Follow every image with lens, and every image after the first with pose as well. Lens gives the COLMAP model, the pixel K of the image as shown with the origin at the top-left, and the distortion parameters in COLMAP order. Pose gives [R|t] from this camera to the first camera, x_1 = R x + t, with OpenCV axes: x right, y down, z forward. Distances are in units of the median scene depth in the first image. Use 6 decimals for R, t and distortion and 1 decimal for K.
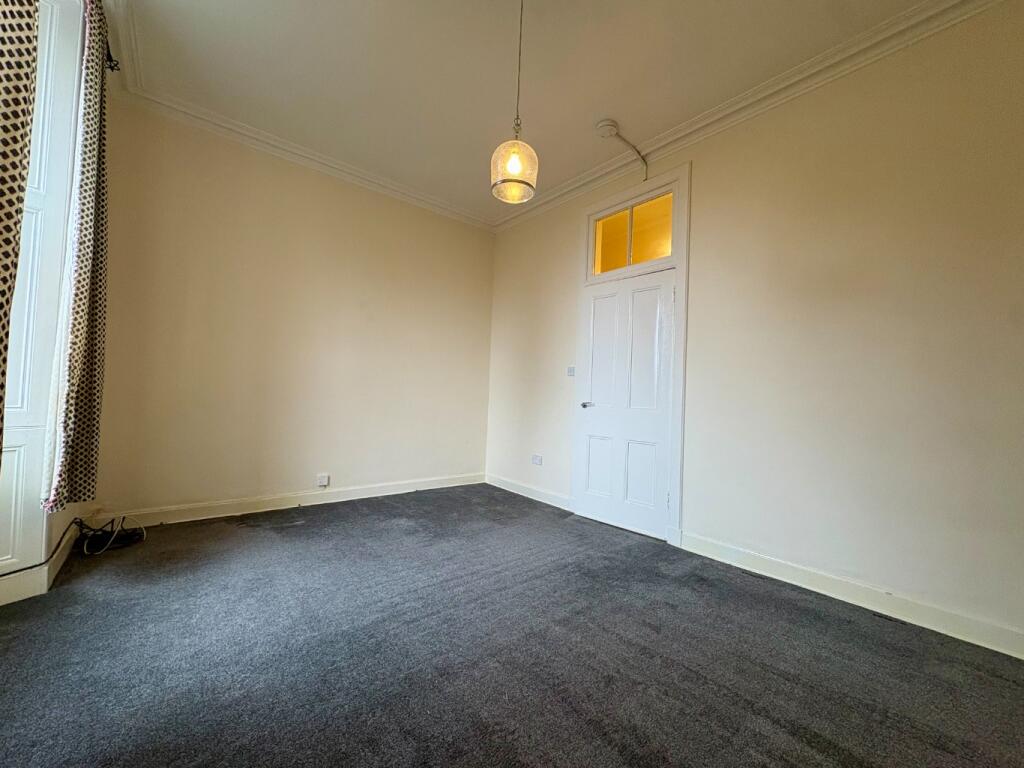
lens RADIAL K [[405.8, 0, 512.0], [0, 405.8, 384.0], [0, 0, 1]] dist [-0.000146, 0.000084]
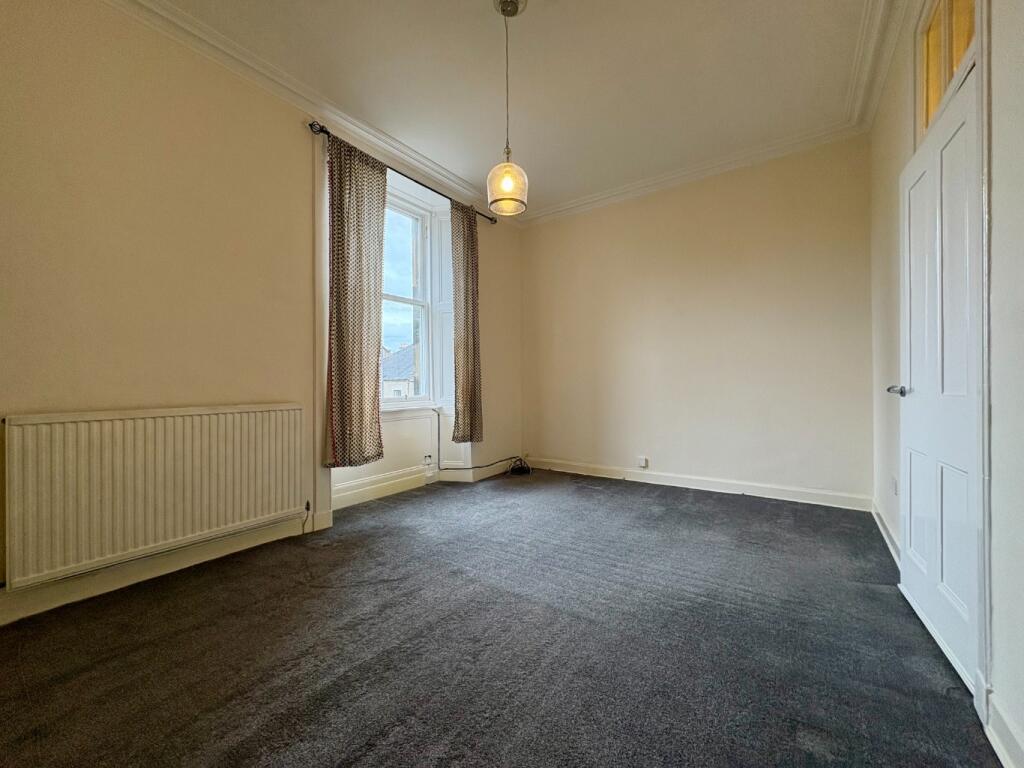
lens RADIAL K [[405.8, 0, 512.0], [0, 405.8, 384.0], [0, 0, 1]] dist [-0.000146, 0.000084]
pose [[0.264475, -0.041523, -0.963498, 0.725814], [0.047968, 0.998402, -0.029860, 0.043014], [0.963199, -0.038319, 0.266044, 0.450146]]
